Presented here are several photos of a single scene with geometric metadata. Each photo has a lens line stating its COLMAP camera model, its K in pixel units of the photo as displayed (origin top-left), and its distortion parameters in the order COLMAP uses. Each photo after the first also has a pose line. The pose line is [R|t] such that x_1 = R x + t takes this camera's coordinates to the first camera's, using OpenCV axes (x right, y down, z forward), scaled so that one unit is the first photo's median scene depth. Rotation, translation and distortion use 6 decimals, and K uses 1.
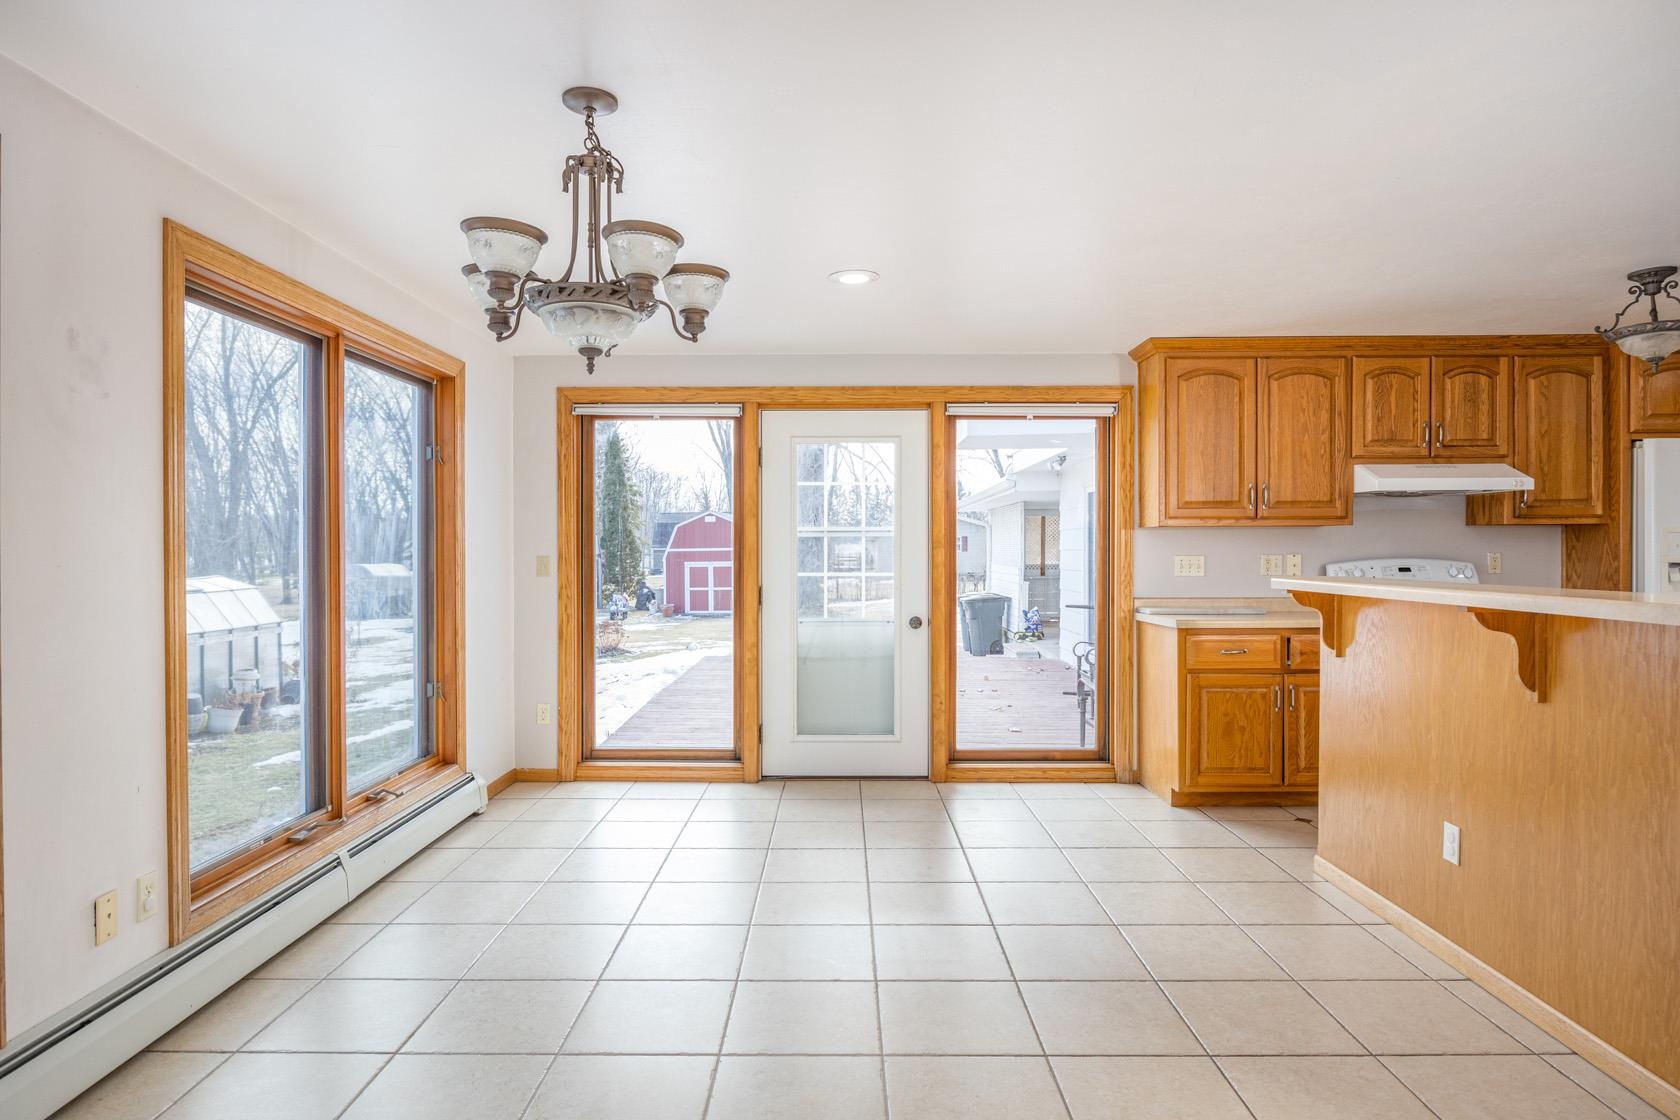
lens RADIAL K [[961.8, 0, 834.5], [0, 961.8, 556.3], [0, 0, 1]] dist [-0.014380, 0.009596]
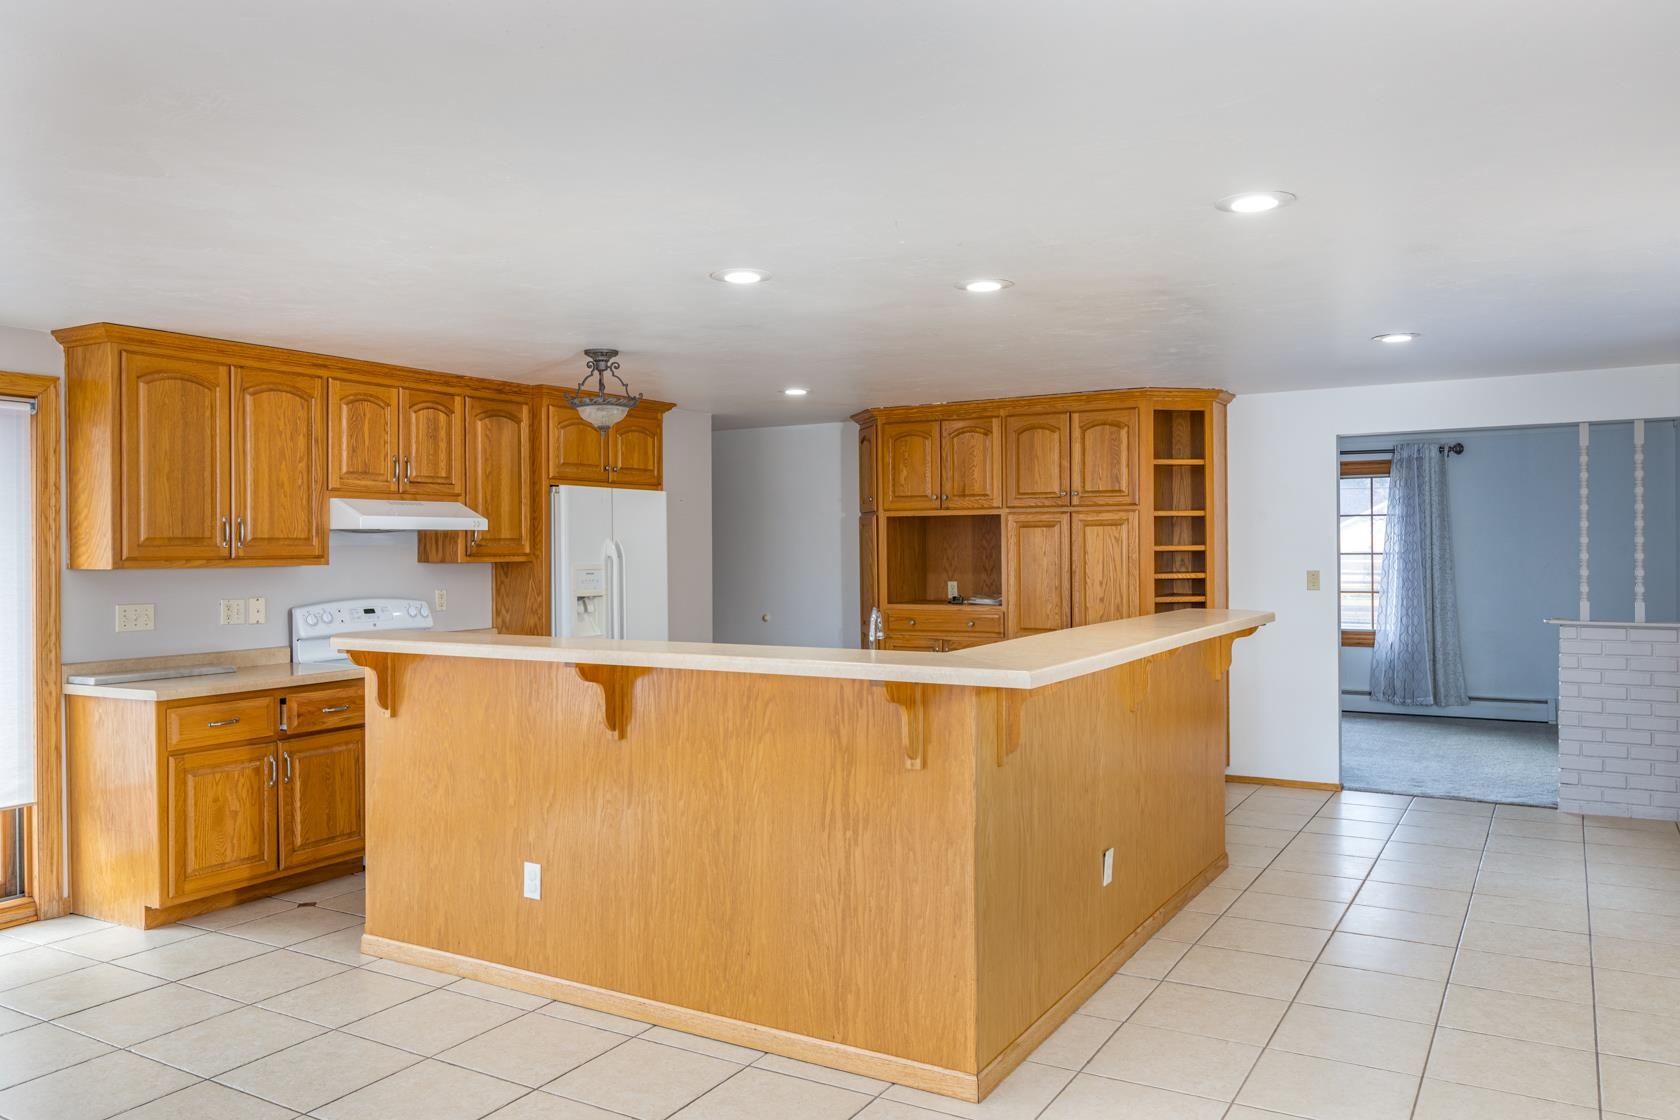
lens RADIAL K [[1268.0, 0, 809.5], [0, 1268.0, 557.5], [0, 0, 1]] dist [0.029450, -0.003537]
pose [[0.522239, -0.004664, 0.852786, -0.243927], [0.009518, 0.999955, -0.000360, -0.035182], [-0.852746, 0.008305, 0.522260, -0.007339]]
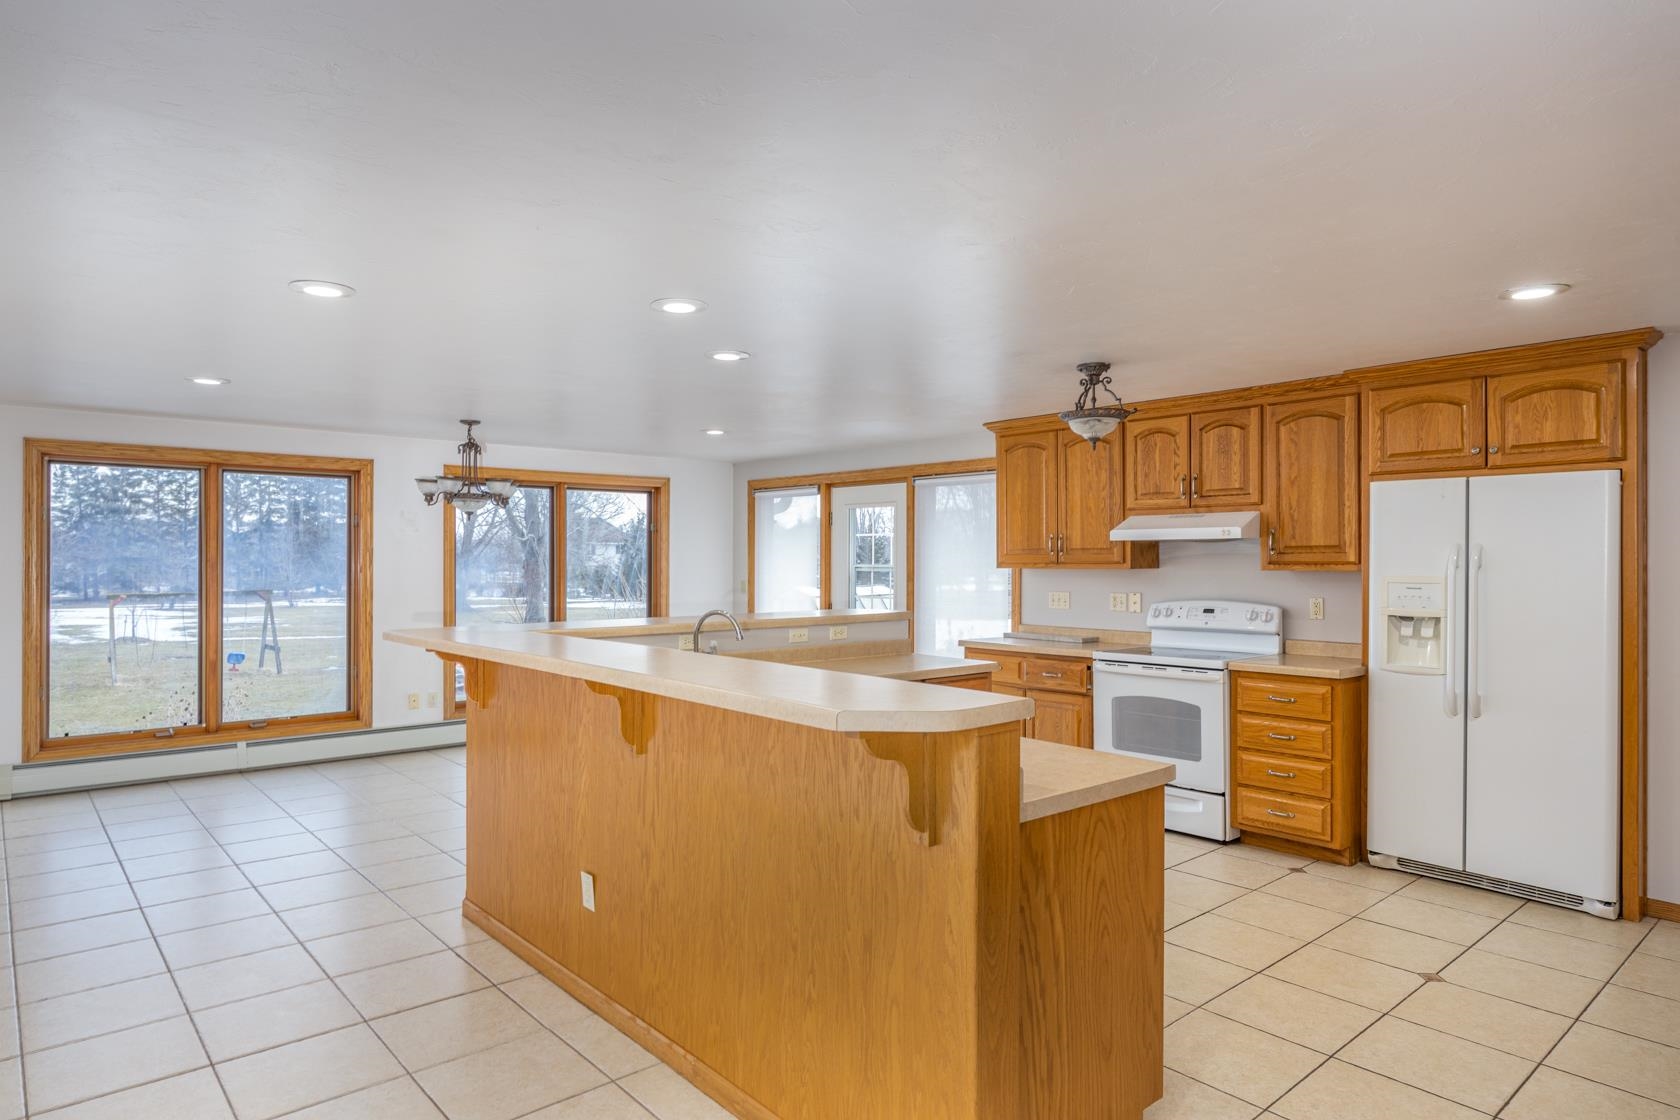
lens RADIAL K [[961.8, 0, 827.6], [0, 961.8, 558.4], [0, 0, 1]] dist [-0.014380, 0.009596]
pose [[0.648009, 0.006570, -0.761604, 1.187134], [-0.011034, 0.999939, -0.000763, -0.040588], [0.761553, 0.008898, 0.648042, -0.013522]]
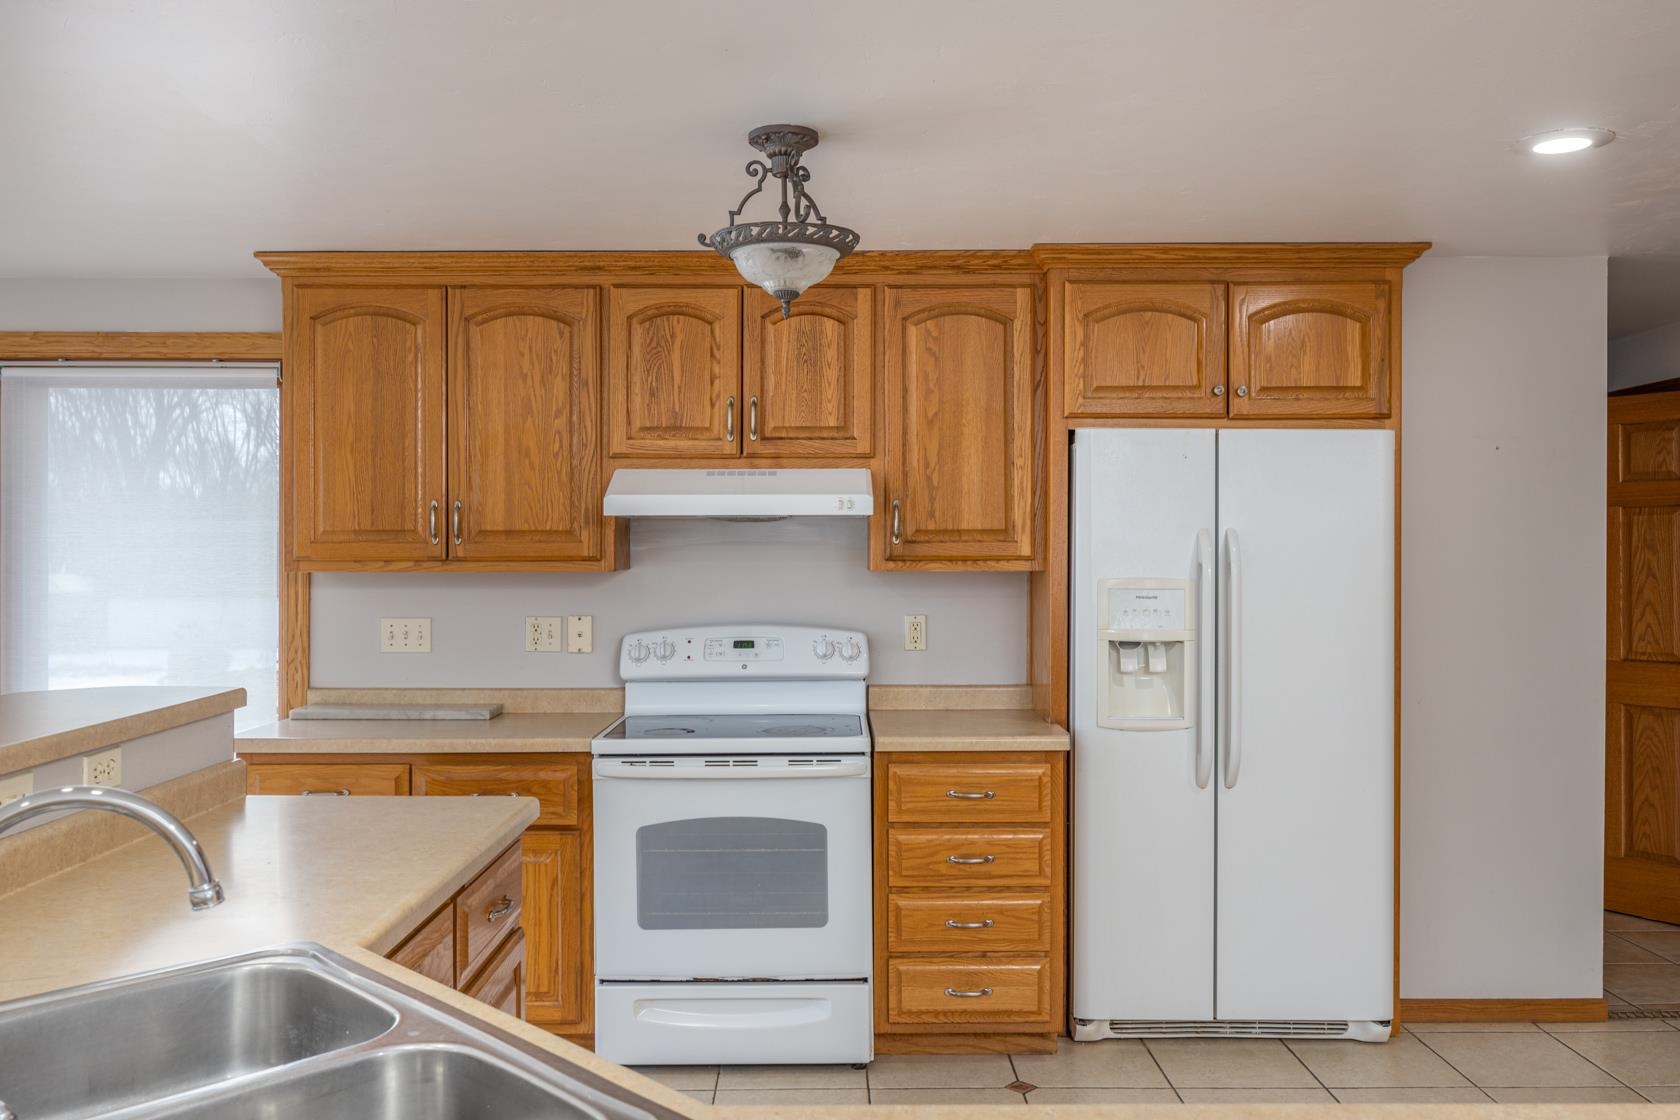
lens RADIAL K [[1340.4, 0, 820.2], [0, 1340.4, 555.0], [0, 0, 1]] dist [0.000754, 0.010839]
pose [[0.999982, 0.005947, 0.001083, 0.672504], [-0.005941, 0.999970, -0.004950, -0.039634], [-0.001113, 0.004944, 0.999987, 0.175830]]
